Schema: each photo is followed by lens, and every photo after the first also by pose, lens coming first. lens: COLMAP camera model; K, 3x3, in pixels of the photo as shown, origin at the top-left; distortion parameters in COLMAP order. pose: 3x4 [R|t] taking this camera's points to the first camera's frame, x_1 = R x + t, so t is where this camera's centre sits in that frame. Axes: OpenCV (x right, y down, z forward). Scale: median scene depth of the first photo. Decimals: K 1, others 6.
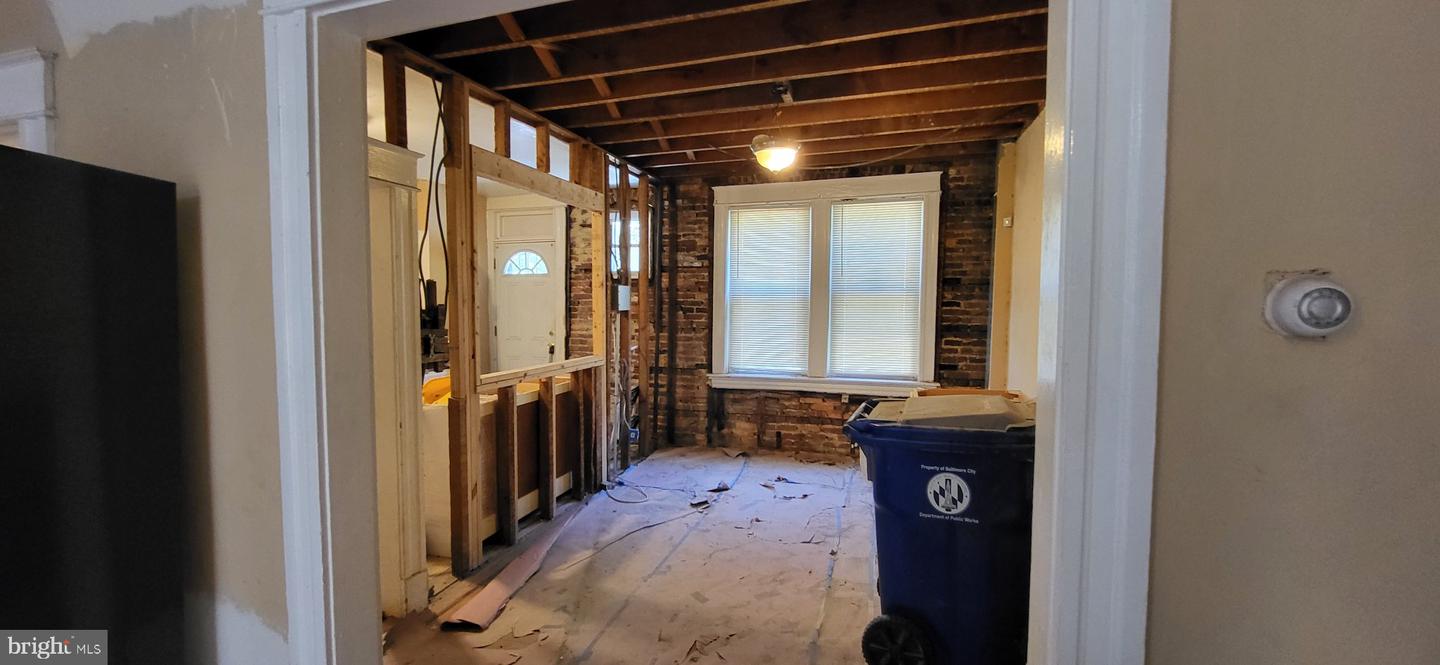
lens RADIAL K [[568.9, 0, 712.9], [0, 568.9, 327.8], [0, 0, 1]] dist [-0.002500, -0.000069]
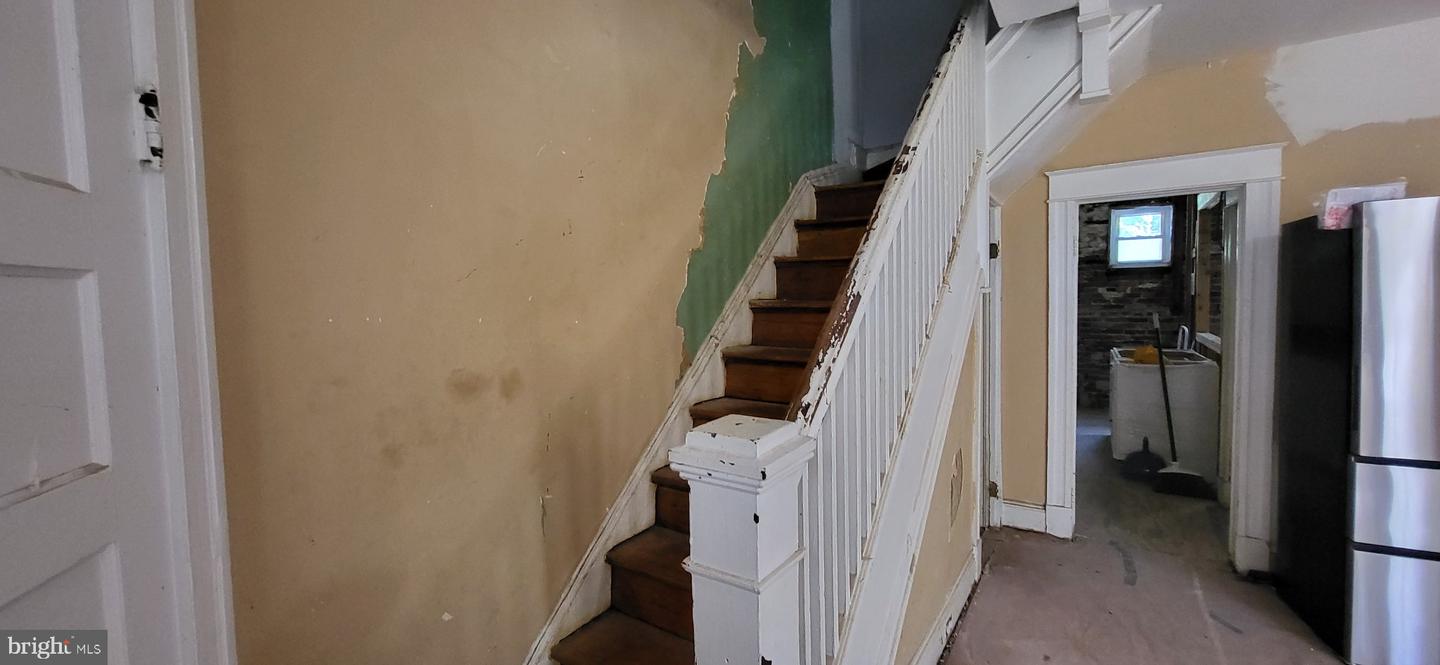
lens RADIAL K [[568.9, 0, 717.7], [0, 568.9, 329.0], [0, 0, 1]] dist [-0.002500, -0.000069]
pose [[0.952655, -0.002495, -0.304042, -0.678242], [0.007229, 0.999870, 0.014446, 0.013642], [0.303967, -0.015960, 0.952549, -0.356867]]
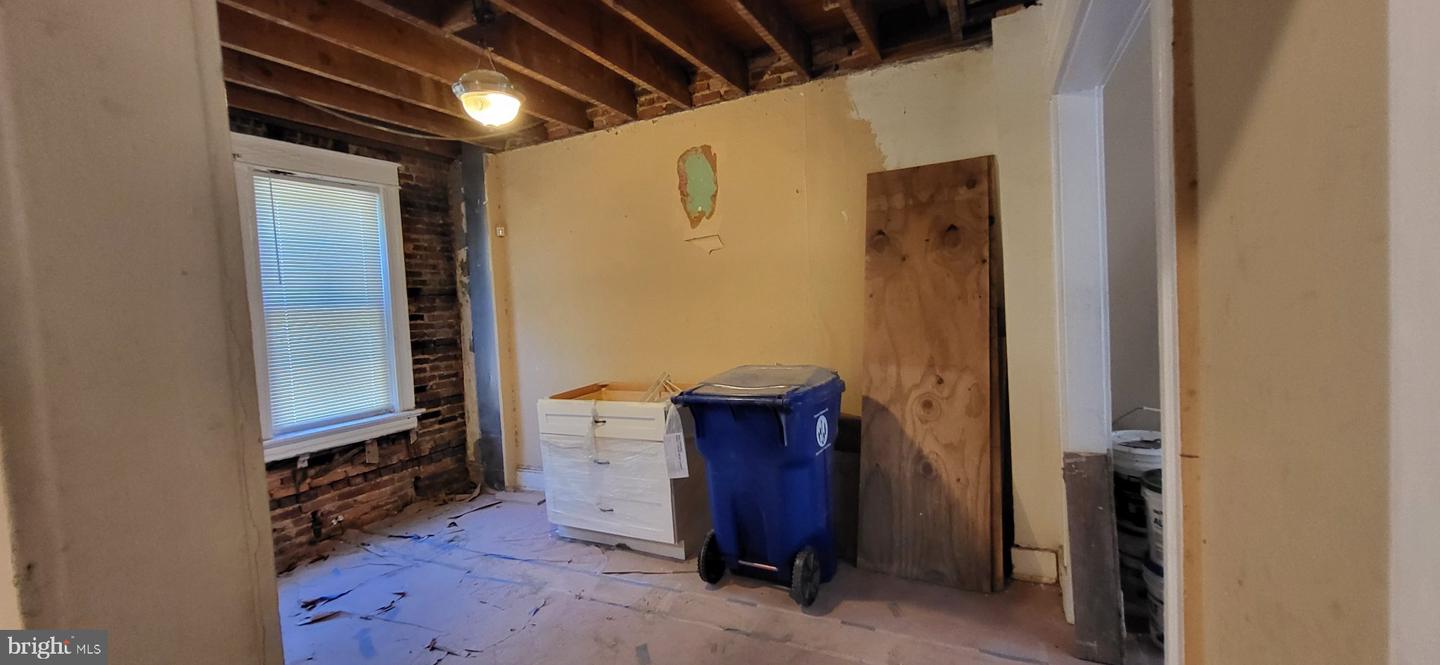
lens RADIAL K [[568.9, 0, 719.4], [0, 568.9, 329.2], [0, 0, 1]] dist [-0.002500, -0.000069]
pose [[0.157304, -0.055599, 0.985984, -0.357701], [0.102469, 0.993944, 0.039700, -0.010284], [-0.982220, 0.094788, 0.162048, 0.381305]]
